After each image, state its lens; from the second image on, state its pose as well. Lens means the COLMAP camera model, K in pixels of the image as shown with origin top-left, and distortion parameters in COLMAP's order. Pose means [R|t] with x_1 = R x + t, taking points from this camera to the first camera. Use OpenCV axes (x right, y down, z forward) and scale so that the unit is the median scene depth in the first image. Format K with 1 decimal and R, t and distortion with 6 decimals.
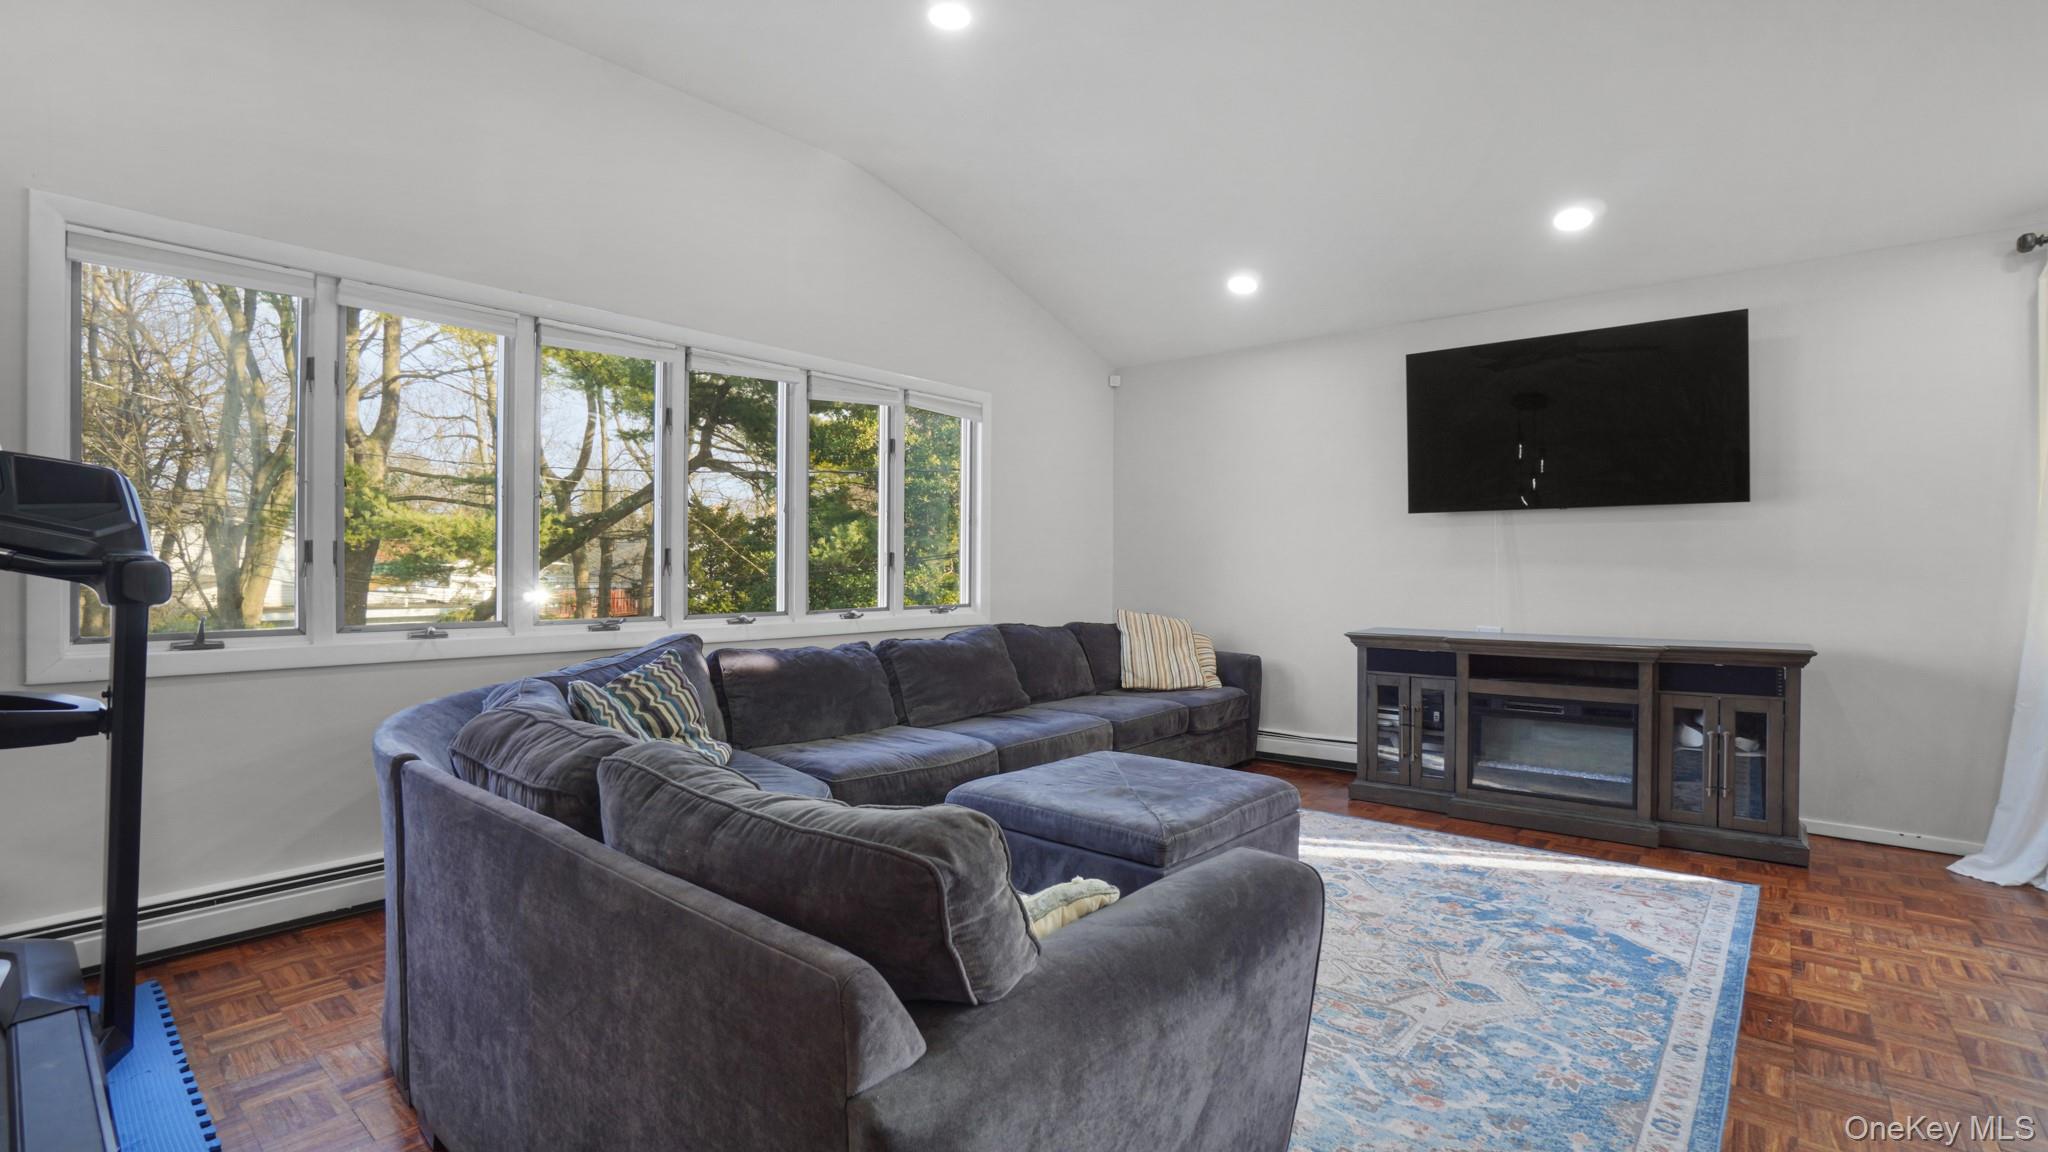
lens RADIAL K [[898.2, 0, 1024.0], [0, 898.2, 576.0], [0, 0, 1]] dist [0.000473, 0.000301]
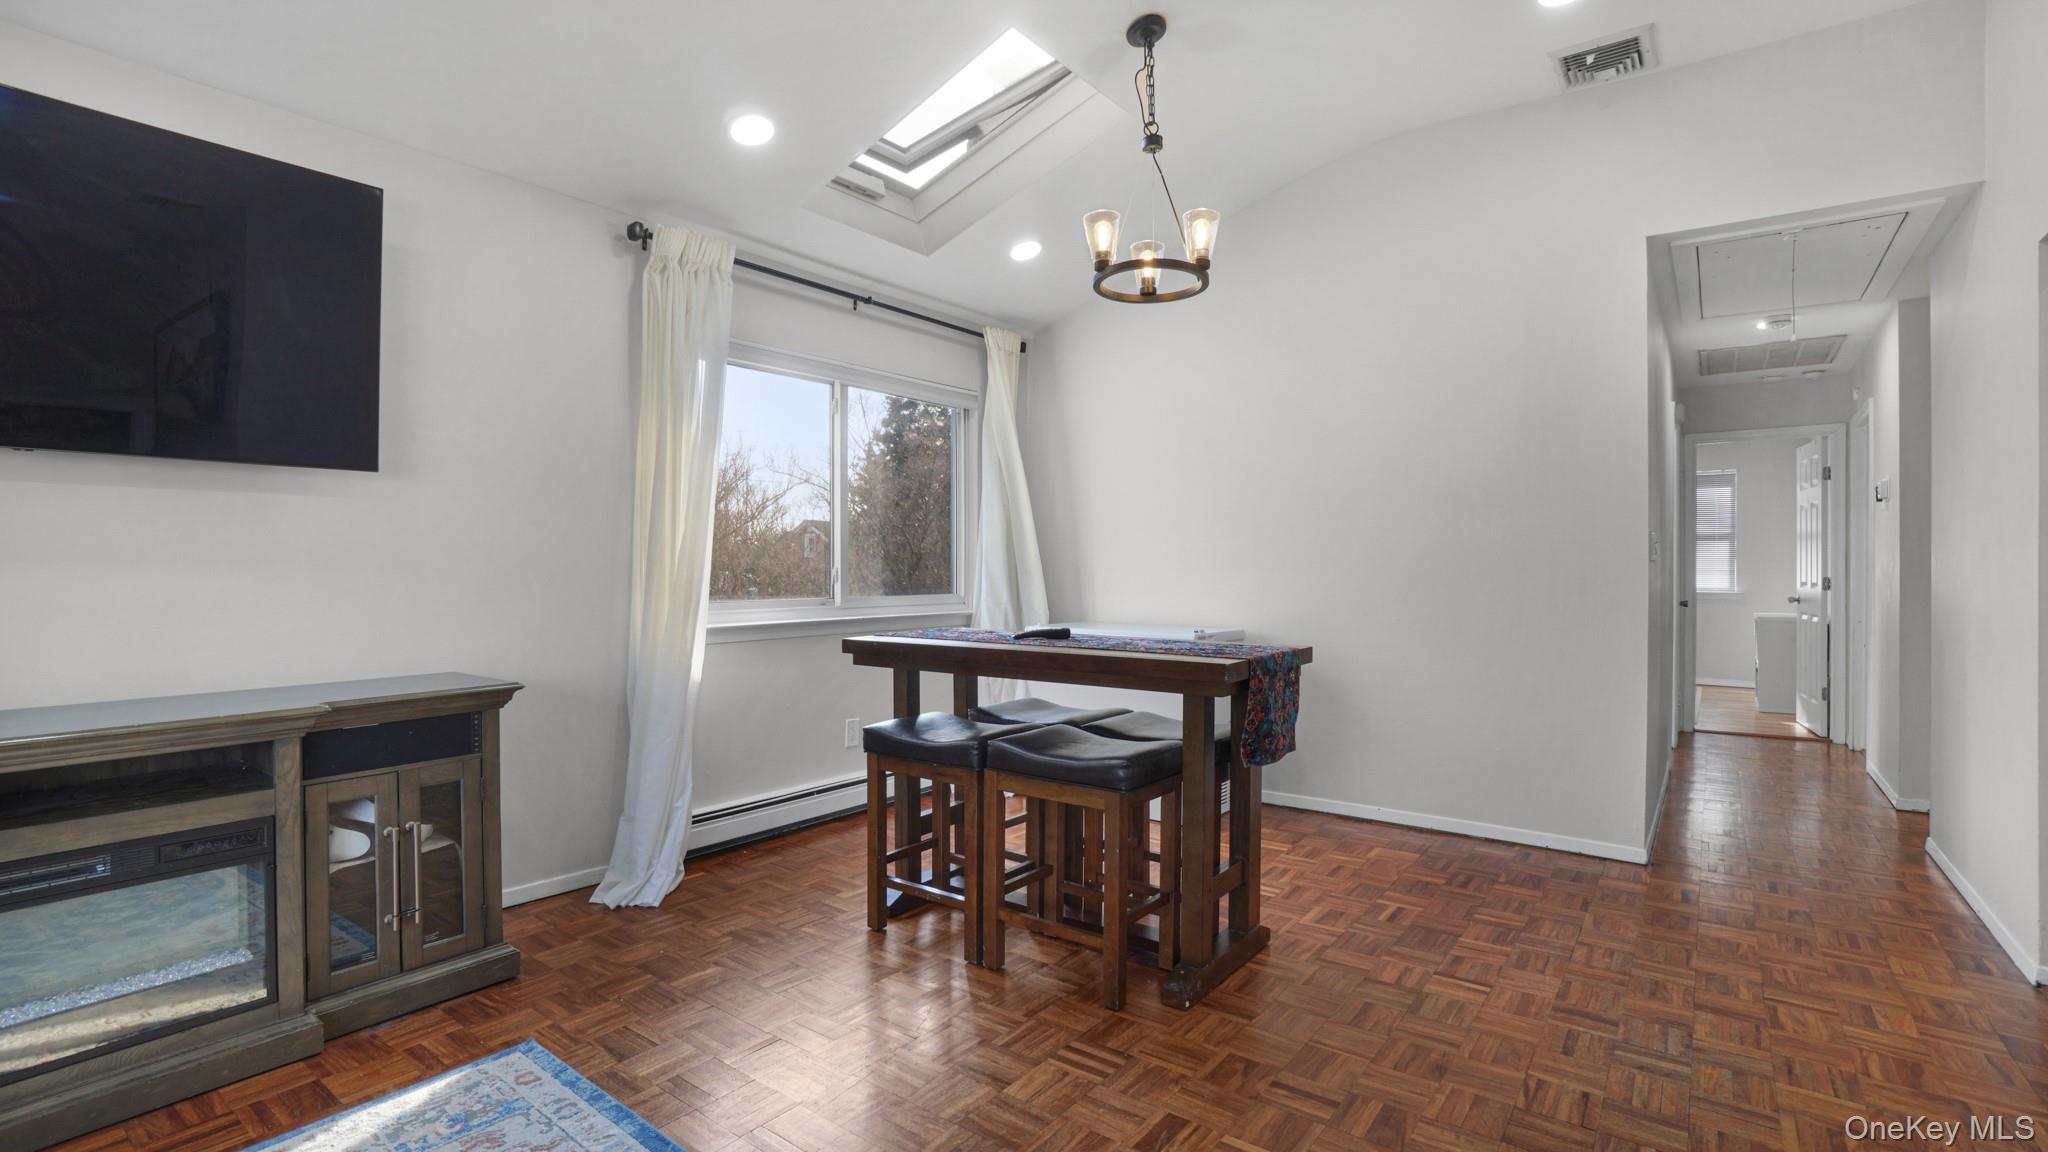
lens RADIAL K [[913.4, 0, 1024.0], [0, 913.4, 576.0], [0, 0, 1]] dist [-0.030827, -0.000061]
pose [[-0.051521, -0.011760, 0.998603, 0.161445], [0.004209, 0.999919, 0.011993, -0.015435], [-0.998663, 0.004821, -0.051467, 0.850944]]
